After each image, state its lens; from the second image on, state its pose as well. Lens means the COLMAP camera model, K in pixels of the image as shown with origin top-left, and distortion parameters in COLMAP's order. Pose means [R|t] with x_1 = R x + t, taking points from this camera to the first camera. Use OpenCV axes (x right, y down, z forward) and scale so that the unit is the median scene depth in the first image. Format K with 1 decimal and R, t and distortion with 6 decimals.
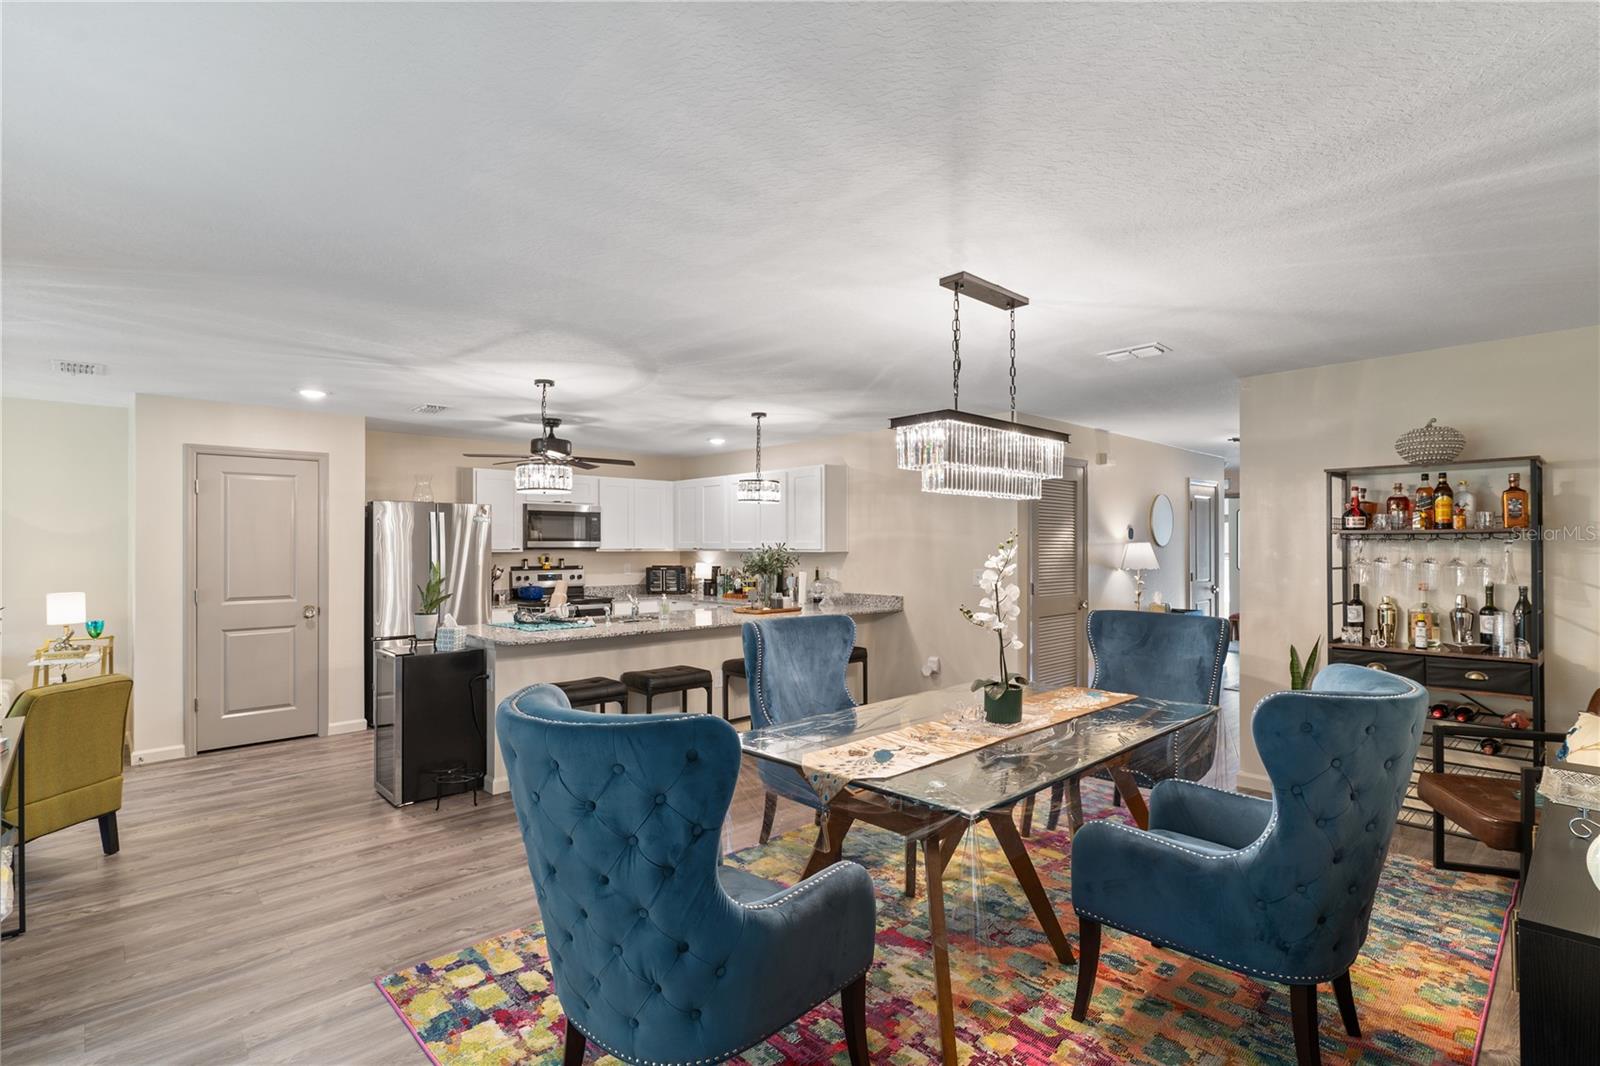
lens RADIAL K [[757.9, 0, 801.3], [0, 757.9, 541.5], [0, 0, 1]] dist [-0.000572, 0.000019]
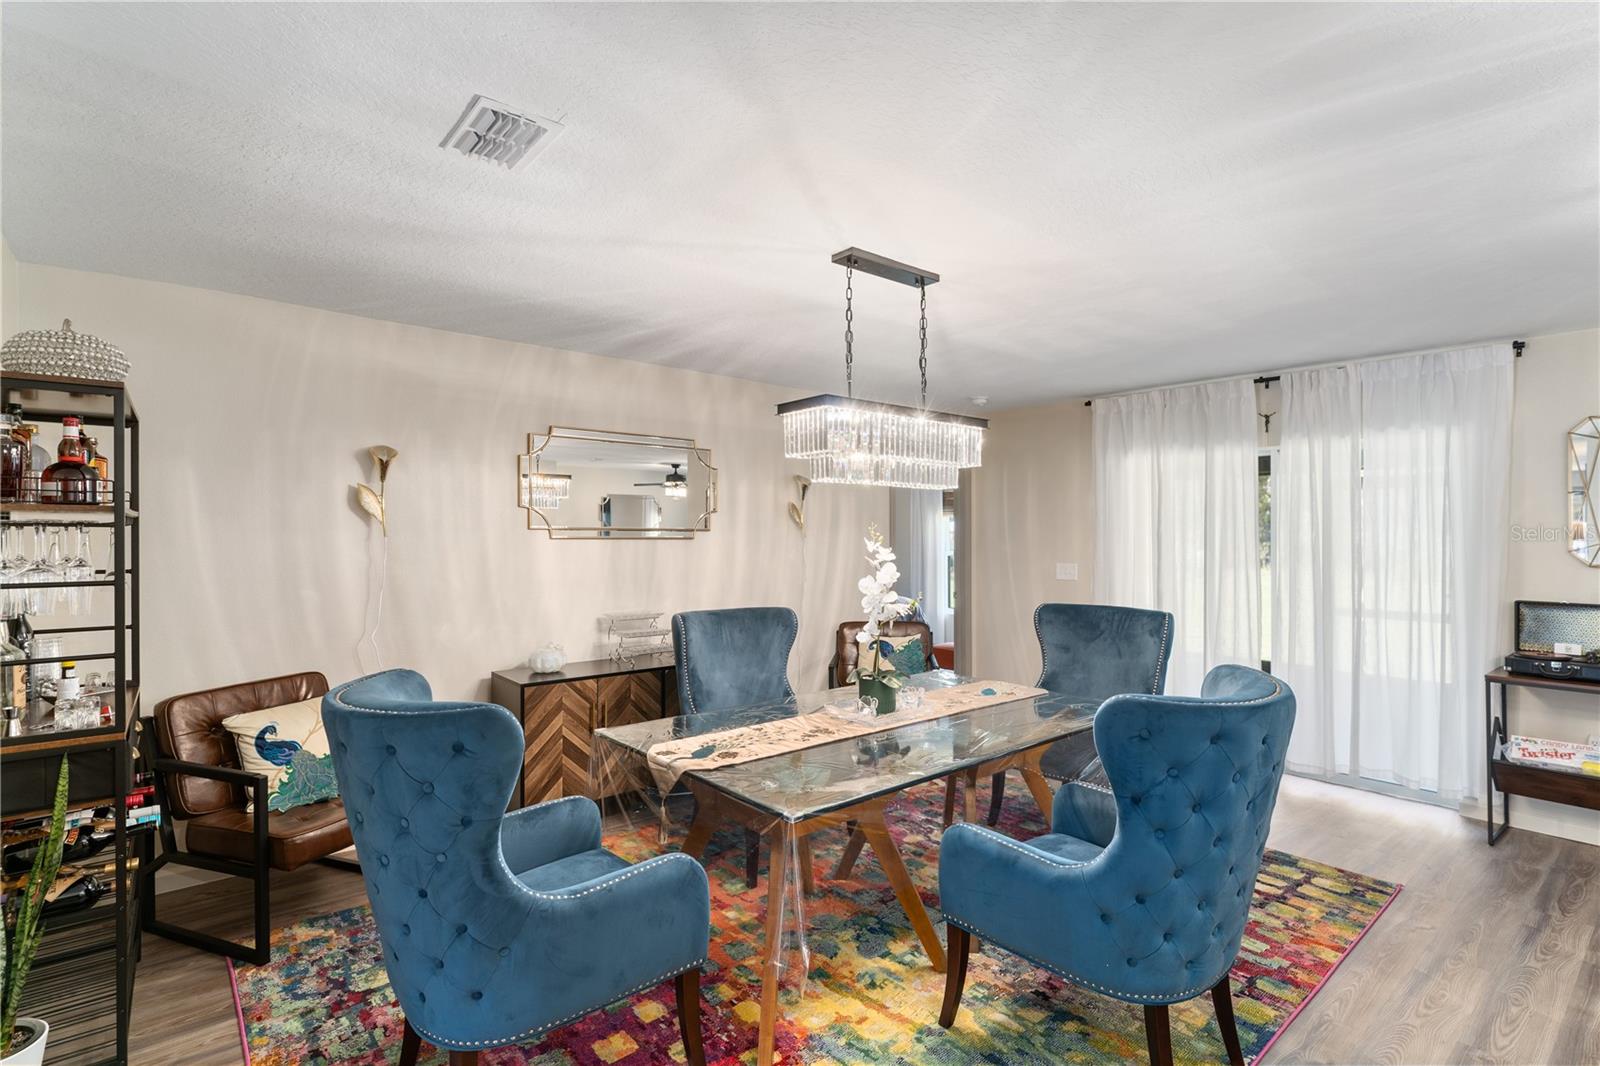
lens RADIAL K [[755.9, 0, 800.0], [0, 755.9, 533.0], [0, 0, 1]] dist [0.000138, -0.000133]
pose [[-0.997548, -0.003378, 0.069904, 0.118767], [-0.003990, 0.999955, -0.008615, 0.003281], [-0.069872, -0.008873, -0.997517, 0.798742]]
